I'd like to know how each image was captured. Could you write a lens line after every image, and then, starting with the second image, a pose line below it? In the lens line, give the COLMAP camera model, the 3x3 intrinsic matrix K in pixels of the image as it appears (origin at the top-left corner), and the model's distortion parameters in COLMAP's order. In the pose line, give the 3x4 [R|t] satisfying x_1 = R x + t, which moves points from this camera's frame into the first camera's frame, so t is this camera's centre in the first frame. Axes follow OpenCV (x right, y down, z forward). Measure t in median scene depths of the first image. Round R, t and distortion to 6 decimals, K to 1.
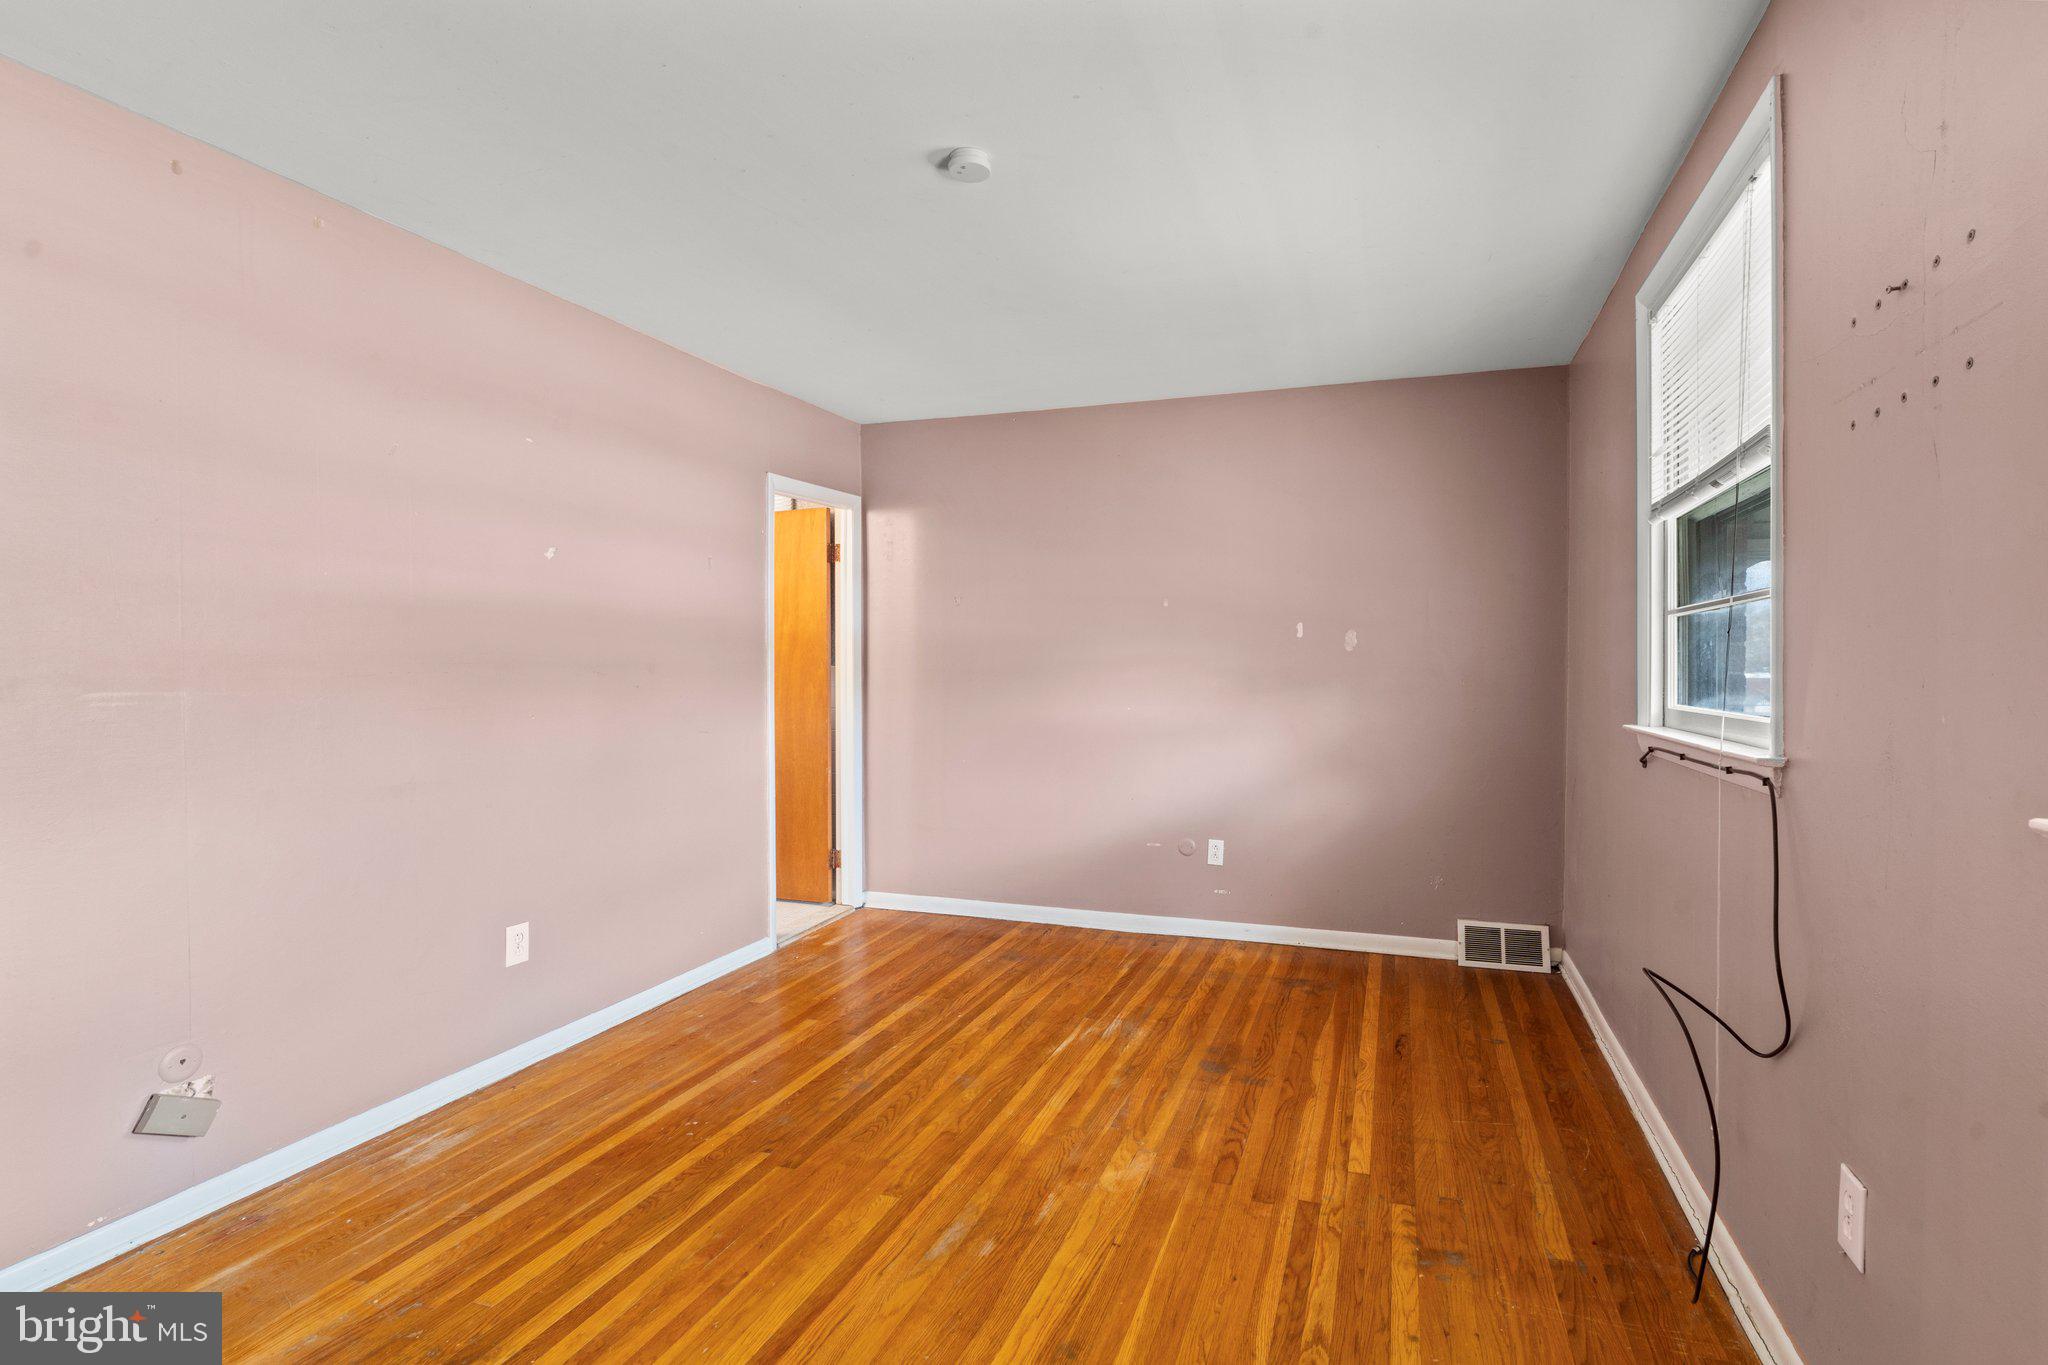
lens RADIAL K [[961.9, 0, 1040.1], [0, 961.9, 656.4], [0, 0, 1]] dist [-0.006096, 0.002949]
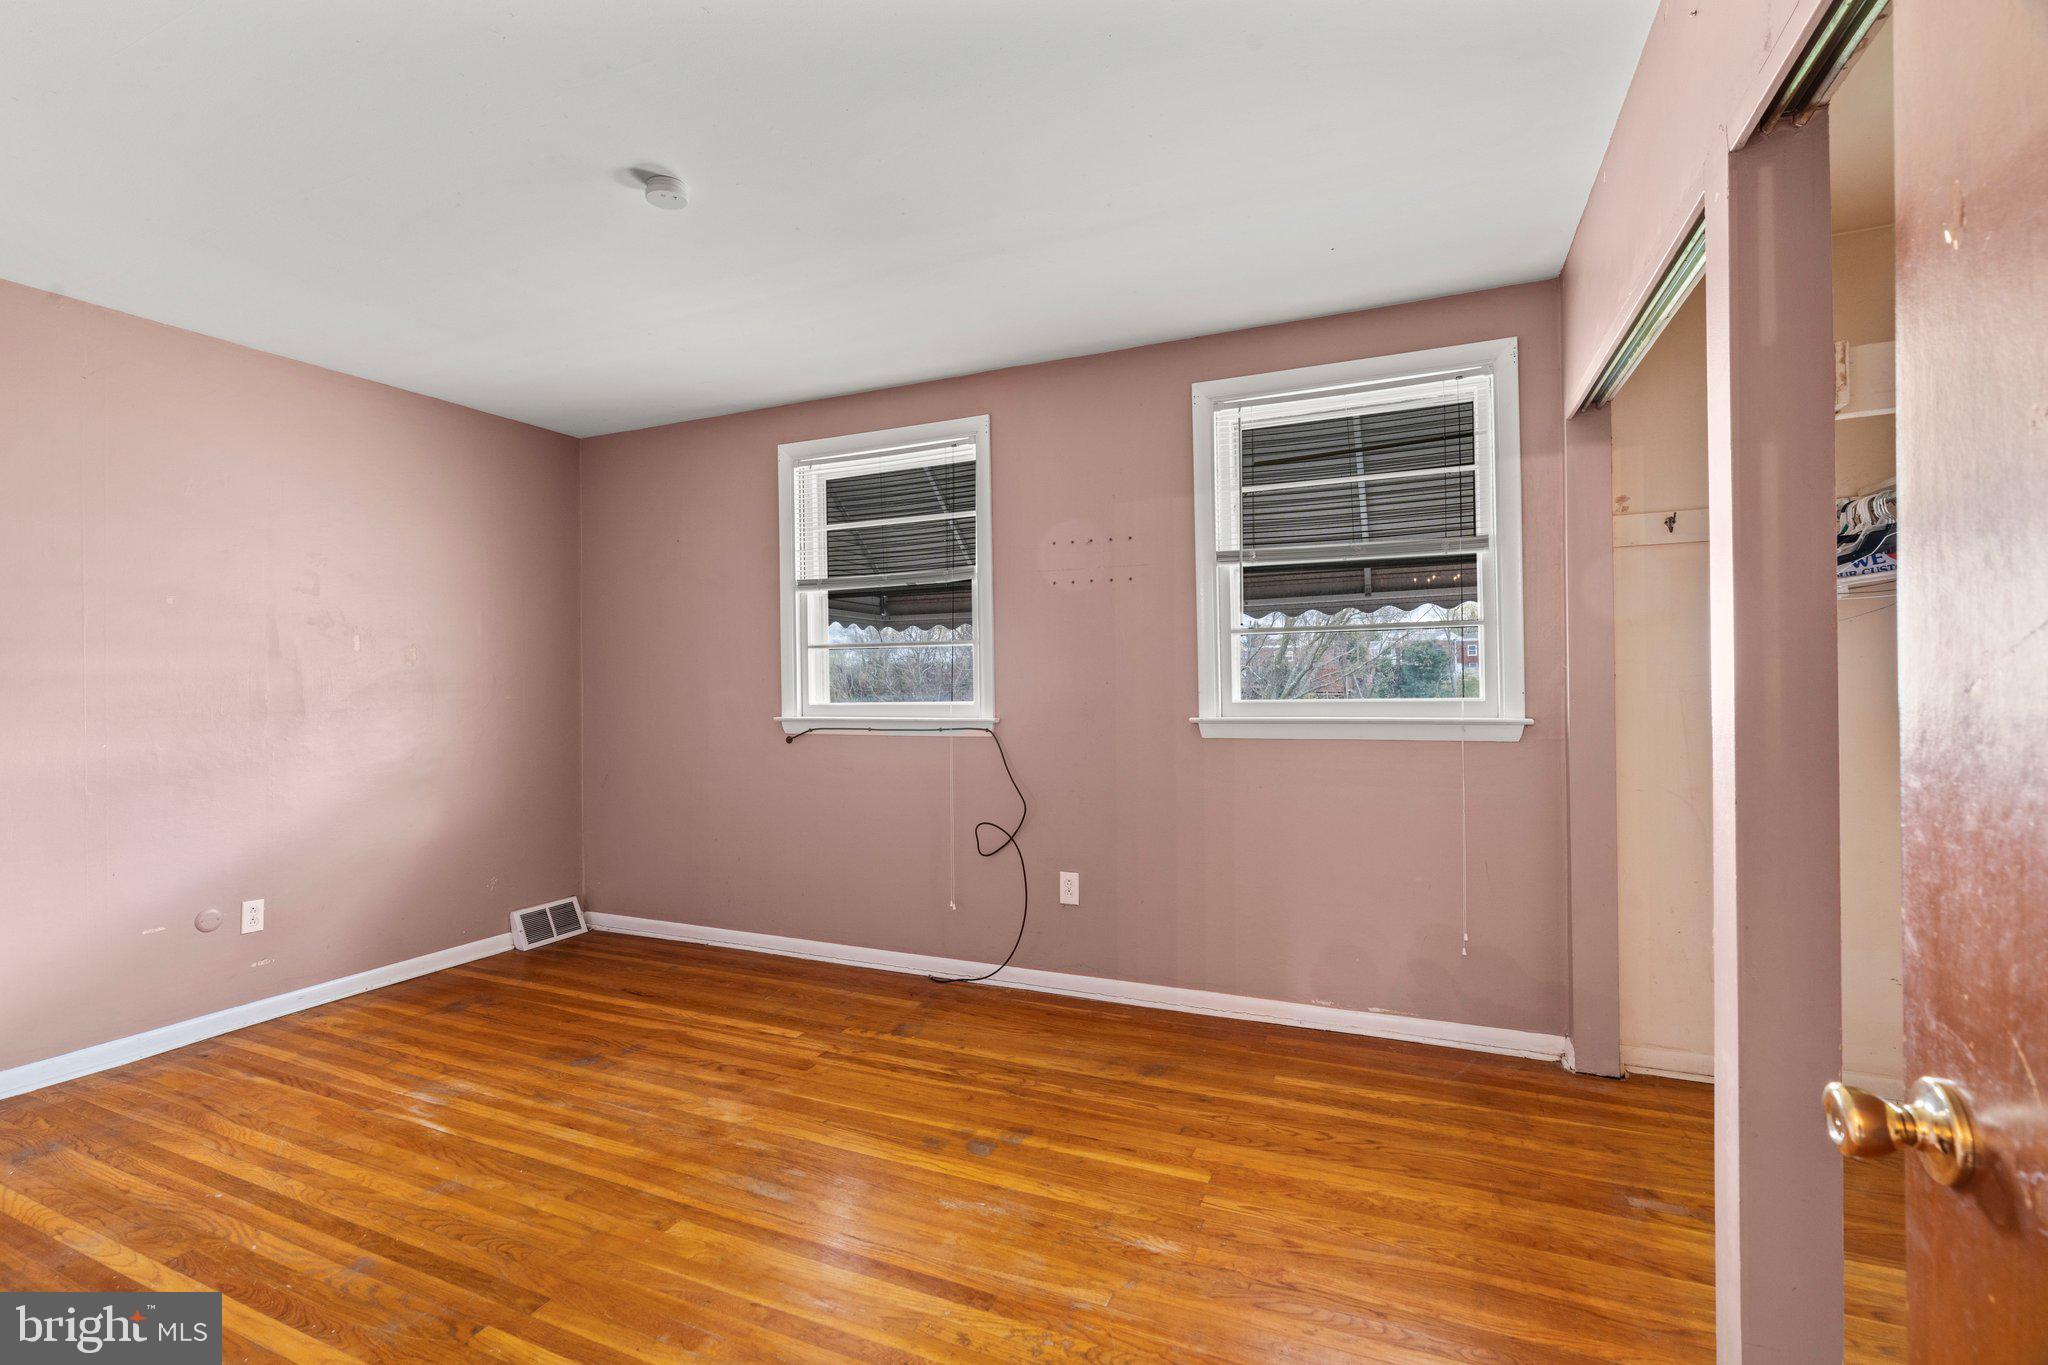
lens RADIAL K [[961.9, 0, 1021.6], [0, 961.9, 690.5], [0, 0, 1]] dist [-0.006096, 0.002949]
pose [[0.086725, -0.014239, 0.996131, -0.901468], [-0.002093, 0.999893, 0.014475, -0.000677], [-0.996230, -0.003340, 0.086686, 0.460552]]
